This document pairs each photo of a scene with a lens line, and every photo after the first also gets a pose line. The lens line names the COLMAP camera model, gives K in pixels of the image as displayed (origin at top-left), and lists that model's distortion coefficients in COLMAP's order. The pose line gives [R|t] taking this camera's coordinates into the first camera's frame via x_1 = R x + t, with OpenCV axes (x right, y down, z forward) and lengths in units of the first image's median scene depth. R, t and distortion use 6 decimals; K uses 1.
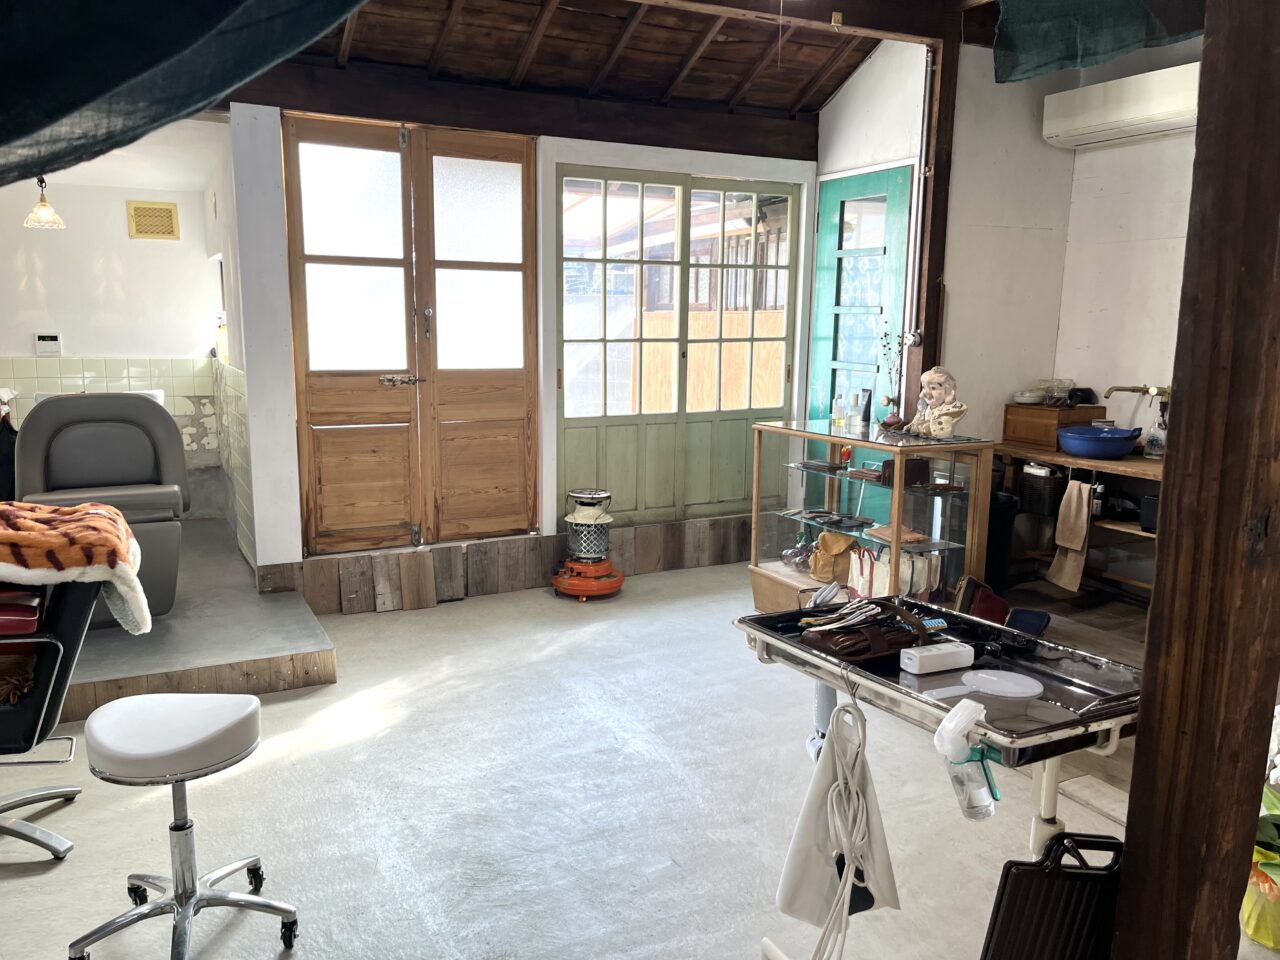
lens RADIAL K [[1039.3, 0, 637.8], [0, 1039.3, 483.1], [0, 0, 1]] dist [0.054220, -0.013738]
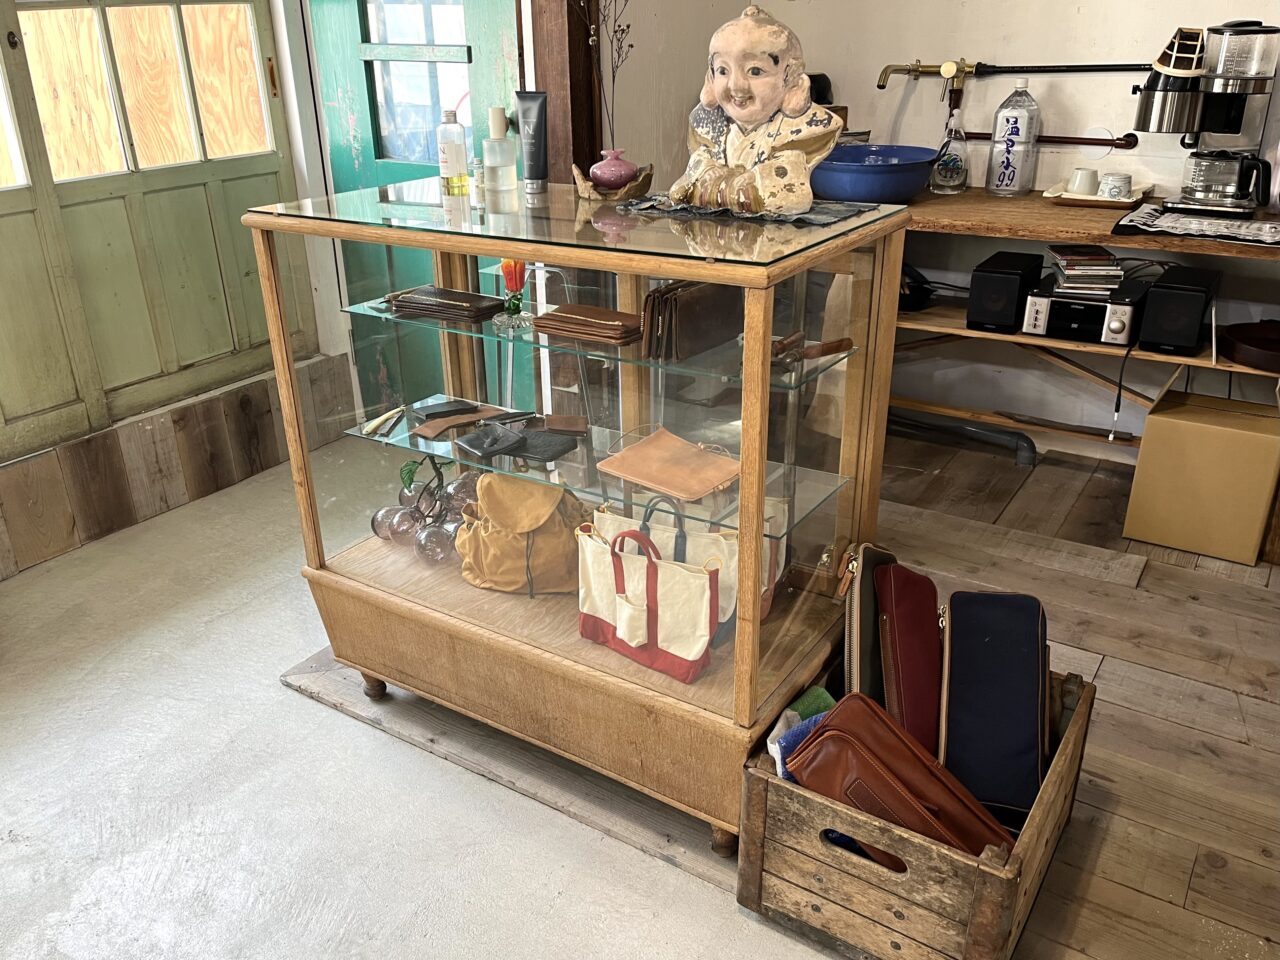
lens RADIAL K [[1039.3, 0, 607.9], [0, 1039.3, 494.7], [0, 0, 1]] dist [0.054220, -0.013738]
pose [[0.885790, -0.219127, 0.409097, 0.043158], [0.107703, 0.954505, 0.278065, -0.042593], [-0.451417, -0.202246, 0.869091, 0.501926]]
